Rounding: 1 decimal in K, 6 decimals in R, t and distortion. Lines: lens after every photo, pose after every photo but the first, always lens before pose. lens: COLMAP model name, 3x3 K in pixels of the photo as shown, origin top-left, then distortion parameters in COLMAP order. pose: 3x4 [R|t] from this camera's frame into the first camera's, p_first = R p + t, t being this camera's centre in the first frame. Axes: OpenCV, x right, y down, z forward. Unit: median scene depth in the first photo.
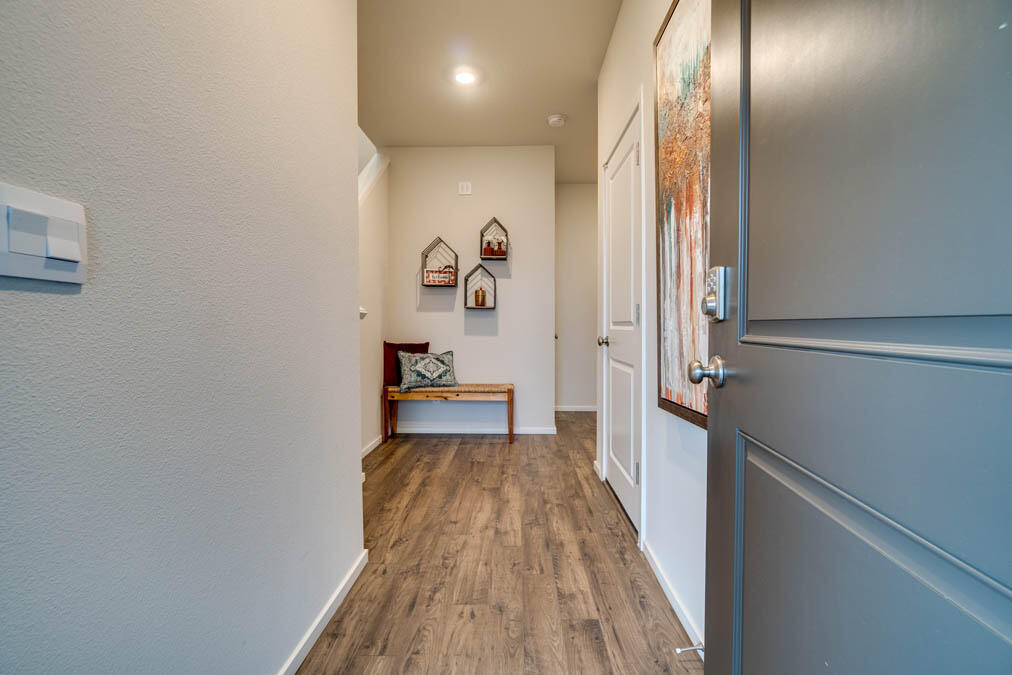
lens RADIAL K [[438.3, 0, 506.9], [0, 438.3, 333.6], [0, 0, 1]] dist [-0.002285, 0.000254]
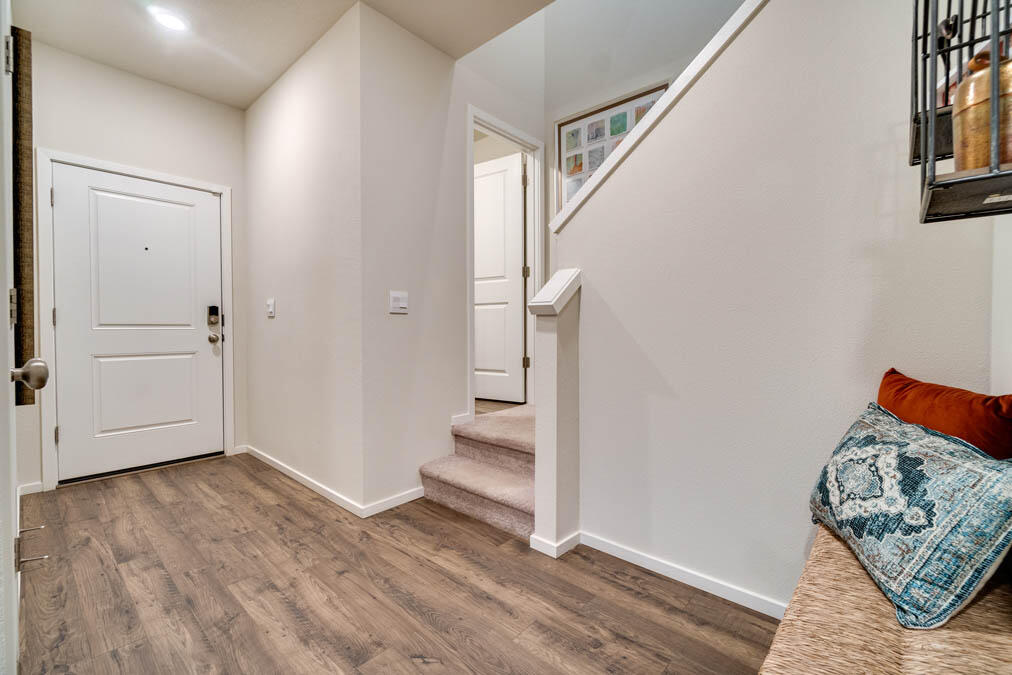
lens RADIAL K [[438.3, 0, 508.3], [0, 438.3, 334.9], [0, 0, 1]] dist [-0.002285, 0.000254]
pose [[-0.649590, 0.012535, -0.760181, 0.304112], [-0.014477, 0.999479, 0.028851, -0.026366], [0.760147, 0.029746, -0.649070, 1.881126]]
